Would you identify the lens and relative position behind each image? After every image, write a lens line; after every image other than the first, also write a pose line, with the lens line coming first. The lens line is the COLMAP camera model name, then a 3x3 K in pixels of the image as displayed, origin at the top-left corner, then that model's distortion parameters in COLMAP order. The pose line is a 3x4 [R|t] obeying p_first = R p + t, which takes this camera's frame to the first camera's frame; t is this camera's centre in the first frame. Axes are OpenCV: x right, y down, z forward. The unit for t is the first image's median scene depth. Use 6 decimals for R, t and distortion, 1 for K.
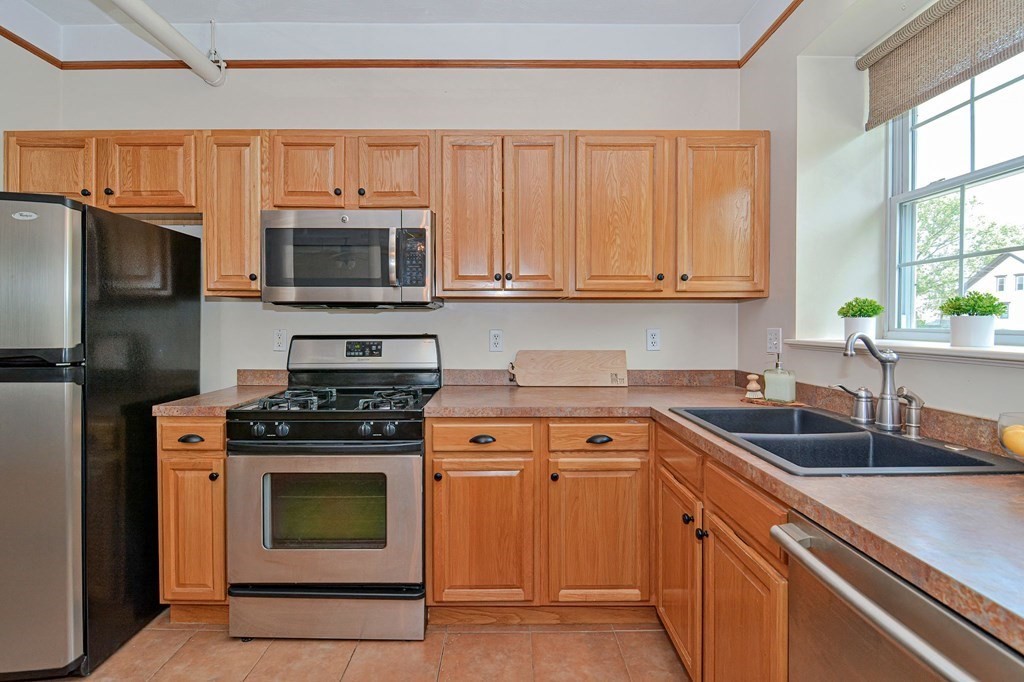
lens RADIAL K [[500.2, 0, 500.0], [0, 500.2, 327.2], [0, 0, 1]] dist [0.007945, -0.010810]
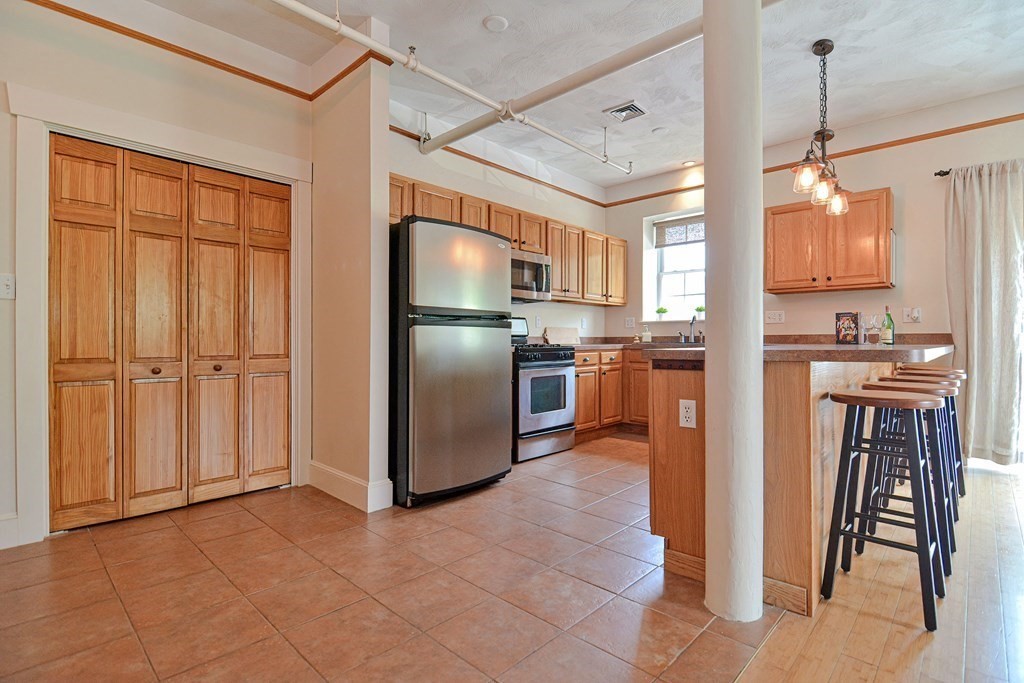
lens RADIAL K [[489.6, 0, 513.8], [0, 489.6, 342.7], [0, 0, 1]] dist [0.002264, -0.007276]
pose [[0.678946, -0.006651, 0.734158, -1.721429], [0.008105, 0.999966, 0.001564, 0.121344], [-0.734143, 0.004889, 0.678977, -0.278047]]
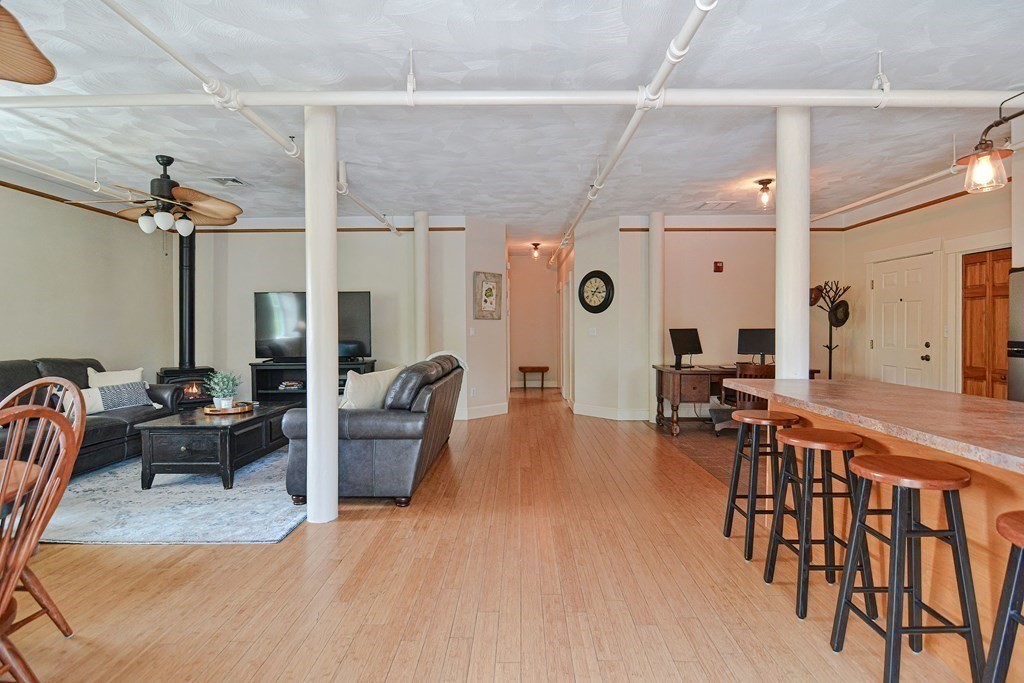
lens RADIAL K [[500.2, 0, 518.2], [0, 500.2, 337.4], [0, 0, 1]] dist [0.007945, -0.010810]
pose [[0.007492, 0.014293, -0.999870, 0.551436], [-0.005383, 0.999884, 0.014253, 0.003771], [0.999957, 0.005275, 0.007568, -0.809787]]
